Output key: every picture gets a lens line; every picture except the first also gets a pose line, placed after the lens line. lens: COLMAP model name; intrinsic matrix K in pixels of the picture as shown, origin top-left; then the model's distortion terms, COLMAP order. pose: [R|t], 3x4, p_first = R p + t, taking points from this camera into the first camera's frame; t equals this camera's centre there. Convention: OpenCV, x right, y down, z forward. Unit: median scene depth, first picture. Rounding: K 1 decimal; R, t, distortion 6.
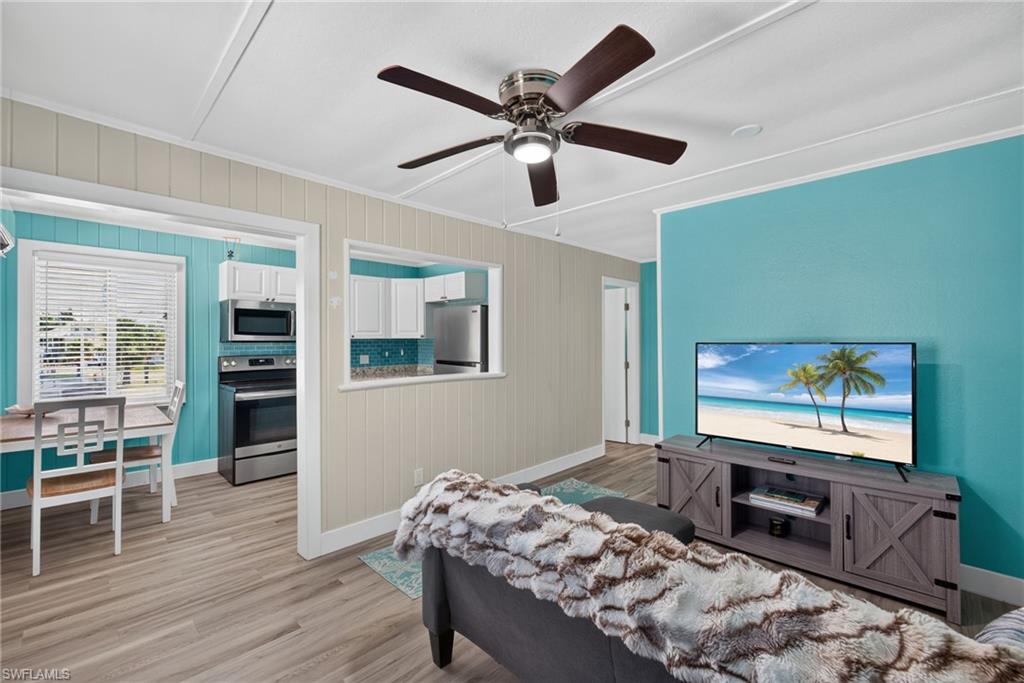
lens RADIAL K [[433.6, 0, 514.0], [0, 433.6, 337.9], [0, 0, 1]] dist [0.003952, -0.000103]
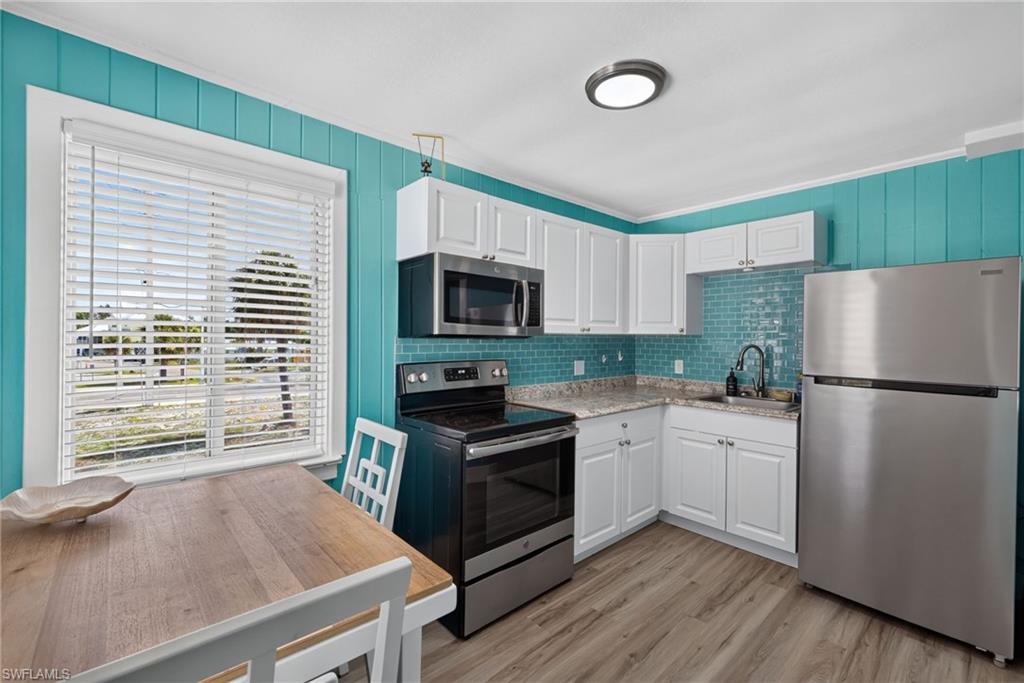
lens RADIAL K [[433.6, 0, 509.7], [0, 433.6, 342.0], [0, 0, 1]] dist [0.003952, -0.000103]
pose [[0.998663, 0.008682, -0.050961, -0.502446], [-0.008116, 0.999903, 0.011302, 0.008535], [0.051055, -0.010873, 0.998637, 0.464384]]
